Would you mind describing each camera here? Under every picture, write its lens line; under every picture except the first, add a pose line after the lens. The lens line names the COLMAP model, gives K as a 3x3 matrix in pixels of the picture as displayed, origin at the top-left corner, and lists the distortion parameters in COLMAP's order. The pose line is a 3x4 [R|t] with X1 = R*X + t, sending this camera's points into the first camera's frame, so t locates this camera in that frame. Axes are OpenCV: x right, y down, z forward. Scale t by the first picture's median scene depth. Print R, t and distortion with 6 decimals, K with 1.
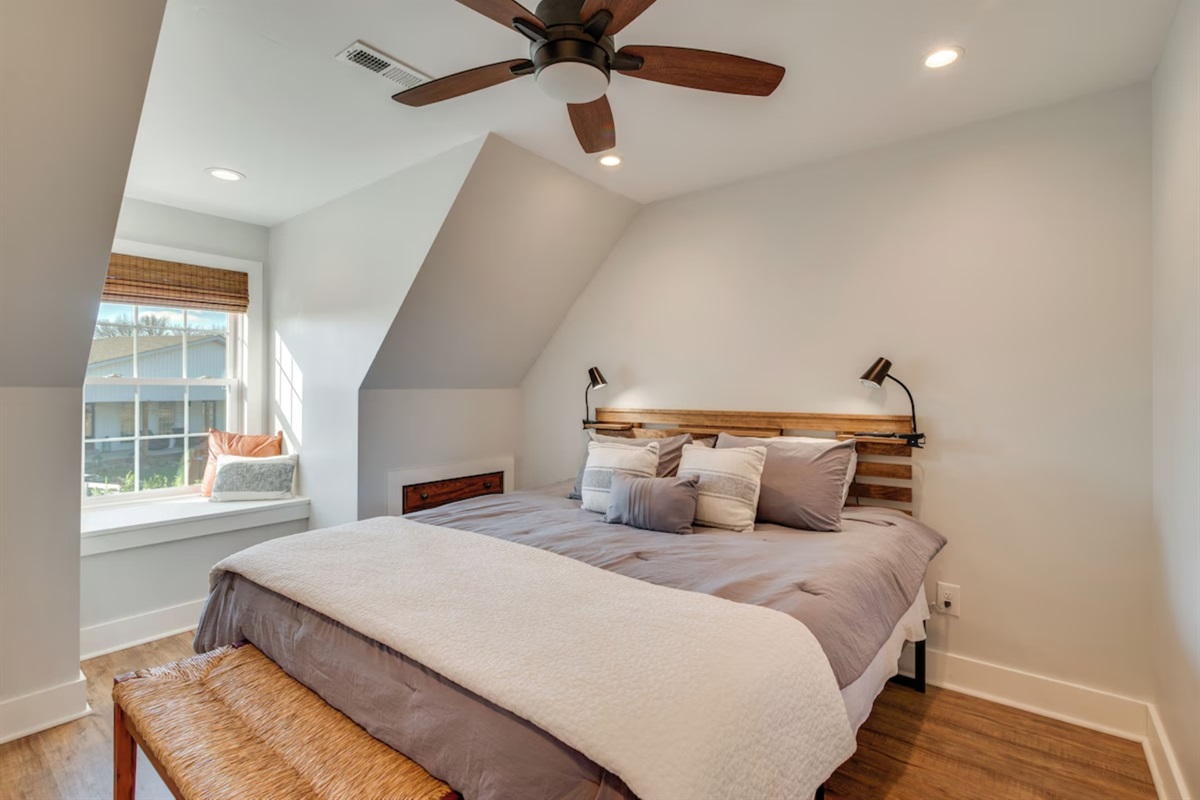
lens RADIAL K [[564.6, 0, 632.4], [0, 564.6, 396.3], [0, 0, 1]] dist [-0.041472, 0.000133]
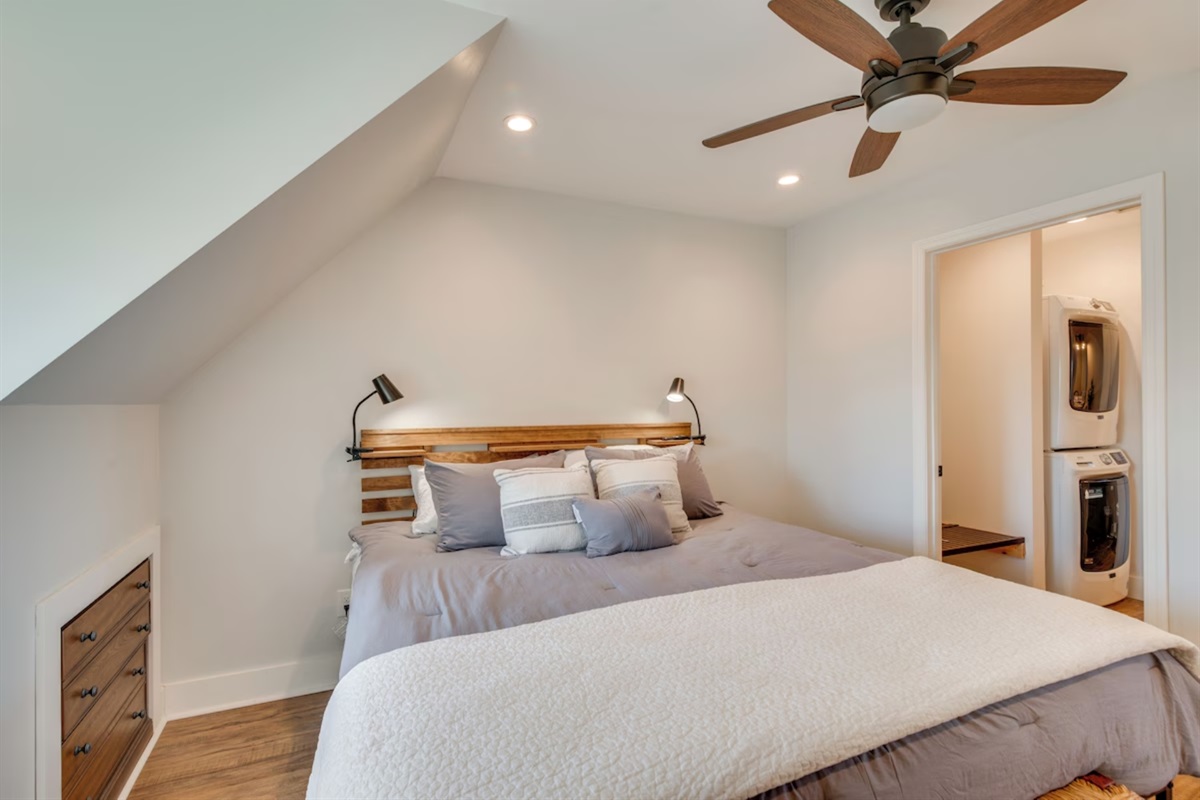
lens RADIAL K [[552.1, 0, 582.3], [0, 552.1, 406.6], [0, 0, 1]] dist [-0.005475, 0.000323]
pose [[0.501851, -0.005919, 0.864934, -0.622999], [0.018120, 0.999829, -0.003672, -0.001629], [-0.864764, 0.017516, 0.501872, 0.474006]]
